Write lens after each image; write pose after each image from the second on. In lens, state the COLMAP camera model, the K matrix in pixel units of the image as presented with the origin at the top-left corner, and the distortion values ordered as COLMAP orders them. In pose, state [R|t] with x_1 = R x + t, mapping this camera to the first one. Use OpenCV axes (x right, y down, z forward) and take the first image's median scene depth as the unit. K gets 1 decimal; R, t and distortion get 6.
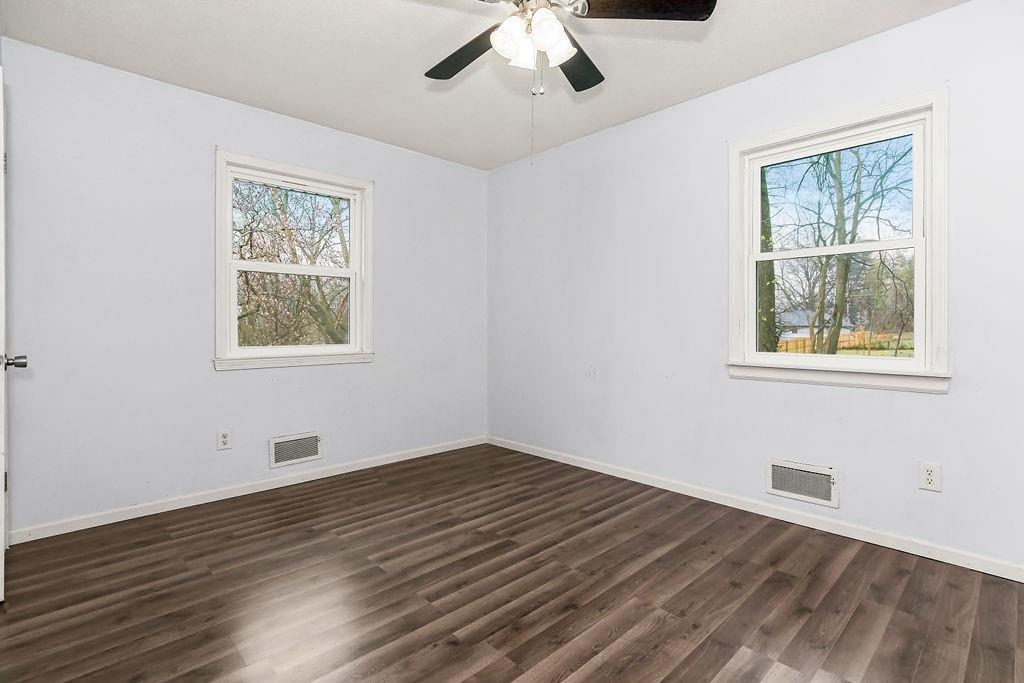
lens RADIAL K [[484.5, 0, 509.5], [0, 484.5, 331.4], [0, 0, 1]] dist [-0.003350, 0.000372]
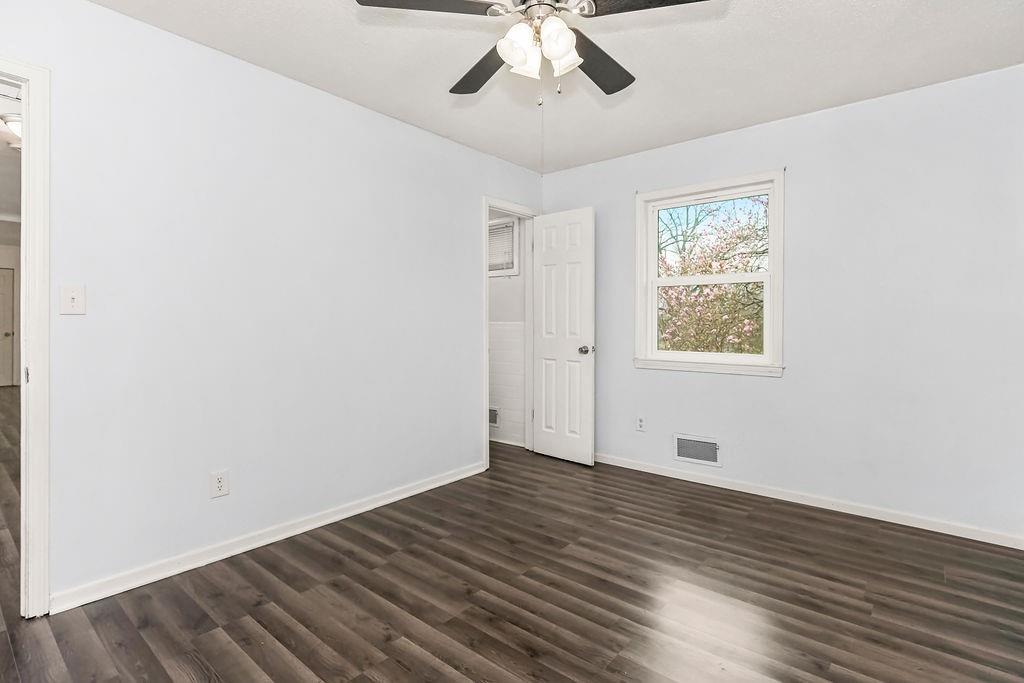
lens RADIAL K [[484.5, 0, 513.4], [0, 484.5, 332.0], [0, 0, 1]] dist [-0.003350, 0.000372]
pose [[0.136008, 0.018519, -0.990535, 0.642266], [-0.012611, 0.999777, 0.016960, -0.033760], [0.990627, 0.010185, 0.136211, 0.523912]]
